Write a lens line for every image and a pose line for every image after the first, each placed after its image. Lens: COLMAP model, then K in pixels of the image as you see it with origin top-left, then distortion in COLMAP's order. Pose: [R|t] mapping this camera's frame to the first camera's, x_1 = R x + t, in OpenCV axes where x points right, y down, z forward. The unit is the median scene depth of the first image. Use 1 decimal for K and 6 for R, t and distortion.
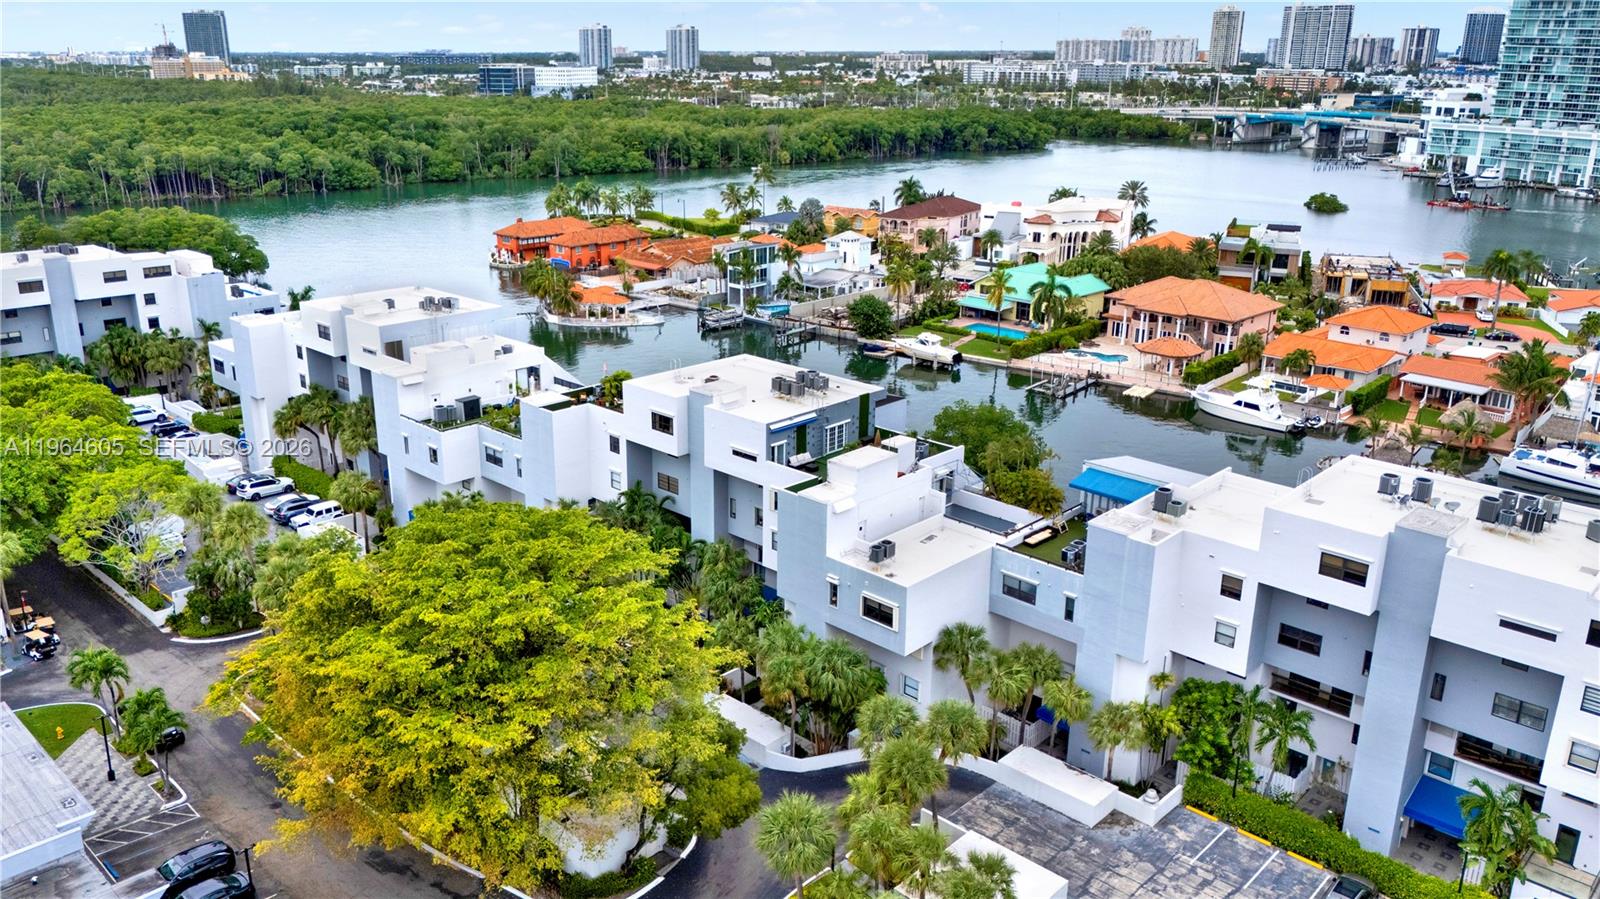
lens RADIAL K [[1241.2, 0, 825.8], [0, 1241.2, 444.8], [0, 0, 1]] dist [0.018234, 0.003939]
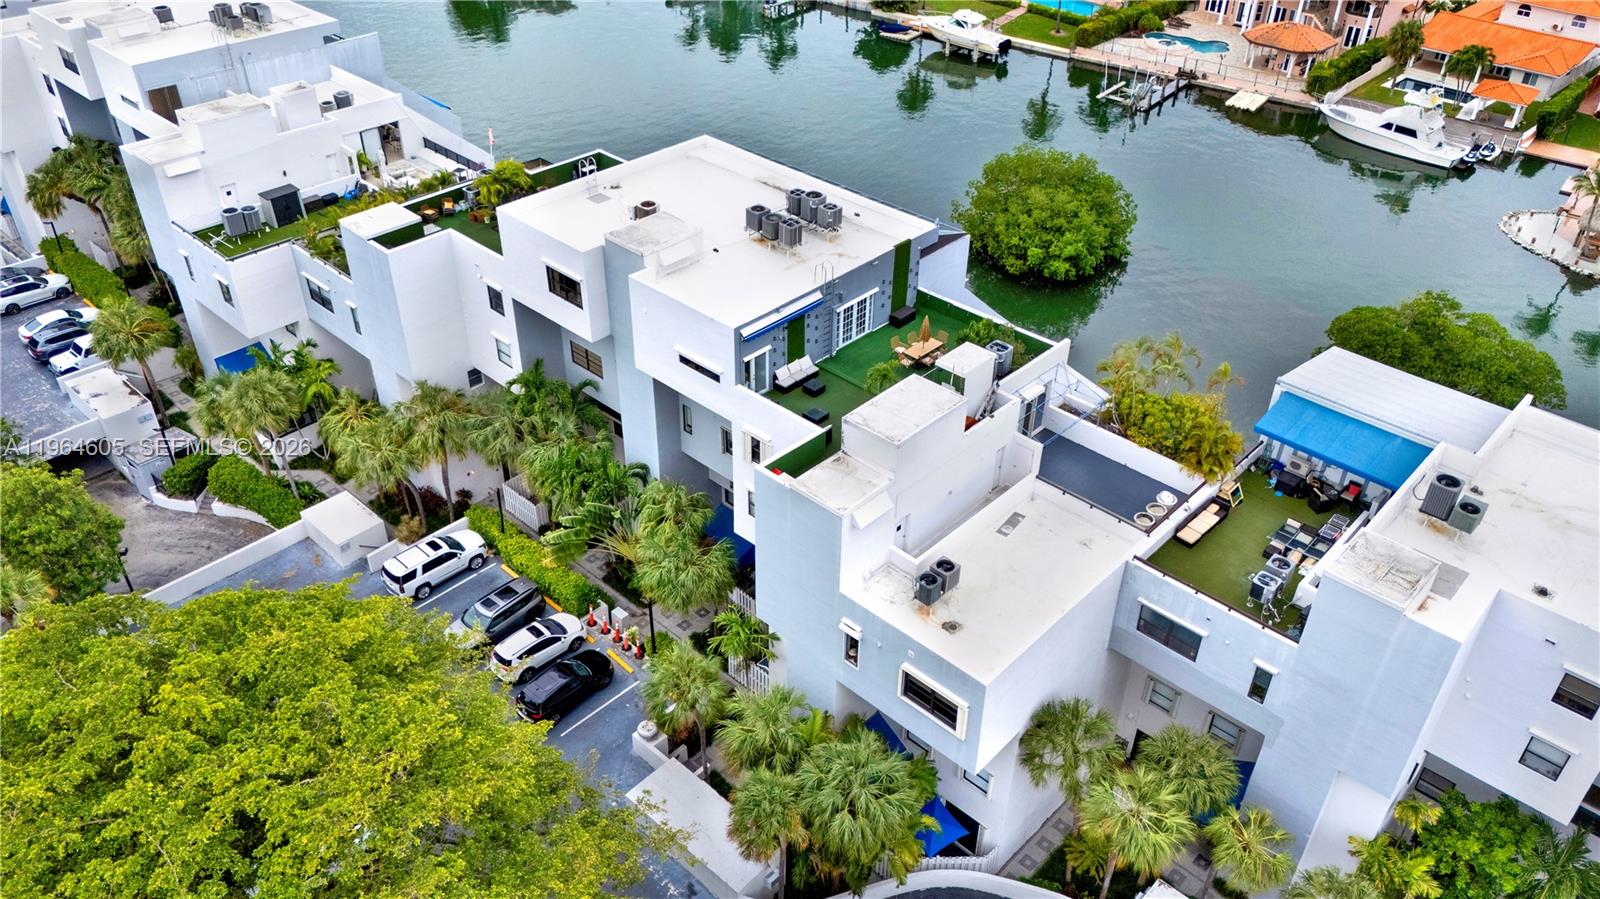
lens RADIAL K [[1241.2, 0, 825.8], [0, 1241.2, 444.8], [0, 0, 1]] dist [0.018234, 0.003939]
pose [[0.999991, 0.004026, 0.001508, -0.005189], [-0.004292, 0.955147, 0.296100, -0.105239], [-0.000248, -0.296104, 0.955156, 0.347165]]
